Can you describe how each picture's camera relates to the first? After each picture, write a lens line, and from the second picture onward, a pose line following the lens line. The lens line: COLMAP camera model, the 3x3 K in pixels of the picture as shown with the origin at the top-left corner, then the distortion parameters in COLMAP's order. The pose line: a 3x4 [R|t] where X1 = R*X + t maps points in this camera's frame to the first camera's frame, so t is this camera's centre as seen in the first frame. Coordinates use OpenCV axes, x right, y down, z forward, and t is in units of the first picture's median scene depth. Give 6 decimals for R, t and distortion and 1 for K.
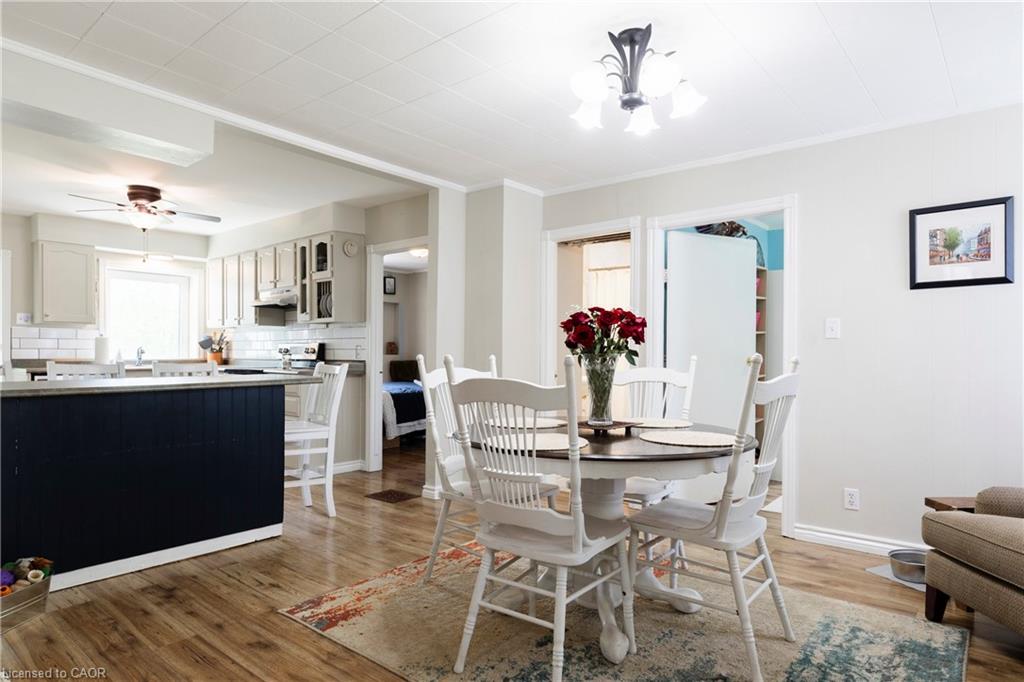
lens RADIAL K [[589.7, 0, 516.2], [0, 589.7, 354.0], [0, 0, 1]] dist [0.004240, 0.001120]
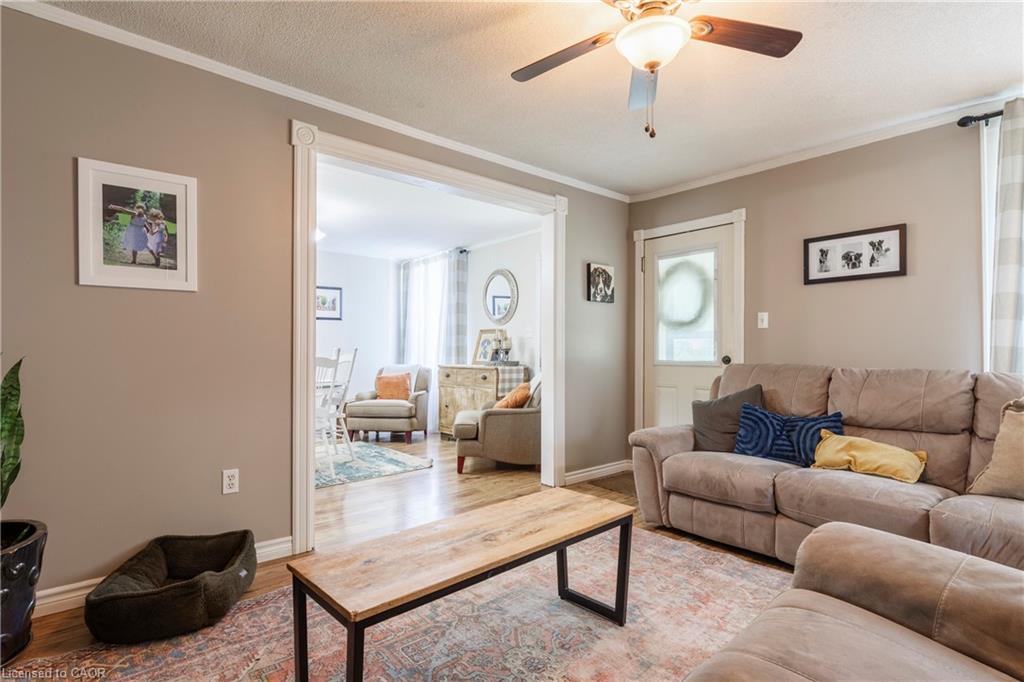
lens RADIAL K [[515.9, 0, 498.7], [0, 515.9, 343.3], [0, 0, 1]] dist [-0.002749, -0.000232]
pose [[0.178183, 0.007335, 0.983970, -1.414007], [0.001811, 0.999968, -0.007782, 0.002559], [-0.983996, 0.003169, 0.178164, -0.110486]]
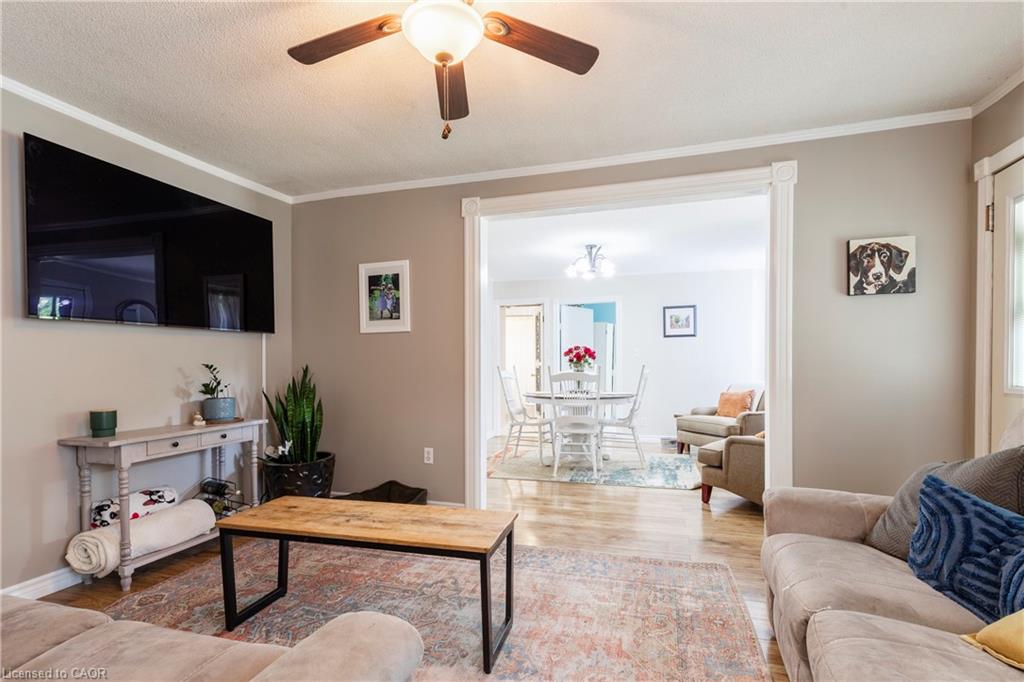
lens RADIAL K [[469.5, 0, 509.6], [0, 469.5, 363.6], [0, 0, 1]] dist [0.003033, 0.000242]
pose [[0.925738, -0.010098, 0.378032, -0.850597], [0.011090, 0.999938, -0.000446, -0.003732], [-0.378004, 0.004605, 0.925793, -0.743374]]
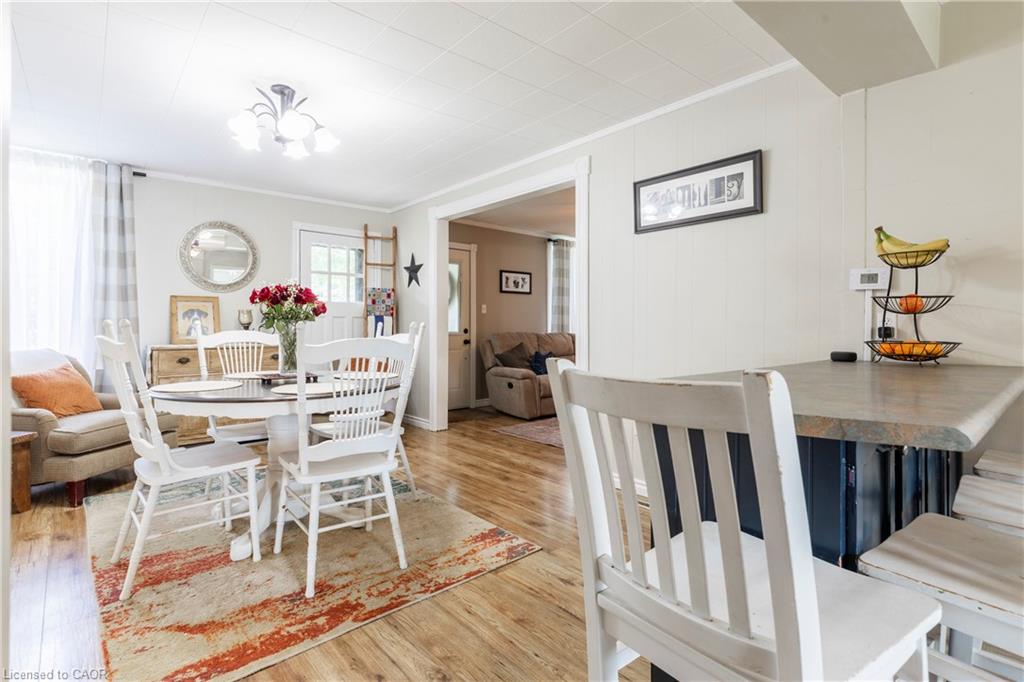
lens RADIAL K [[498.7, 0, 511.5], [0, 498.7, 322.7], [0, 0, 1]] dist [-0.000872, -0.000036]
pose [[-0.987724, -0.012491, 0.155707, -0.455704], [-0.012709, 0.999919, -0.000401, -0.001396], [-0.155690, -0.002374, -0.987803, 1.830119]]
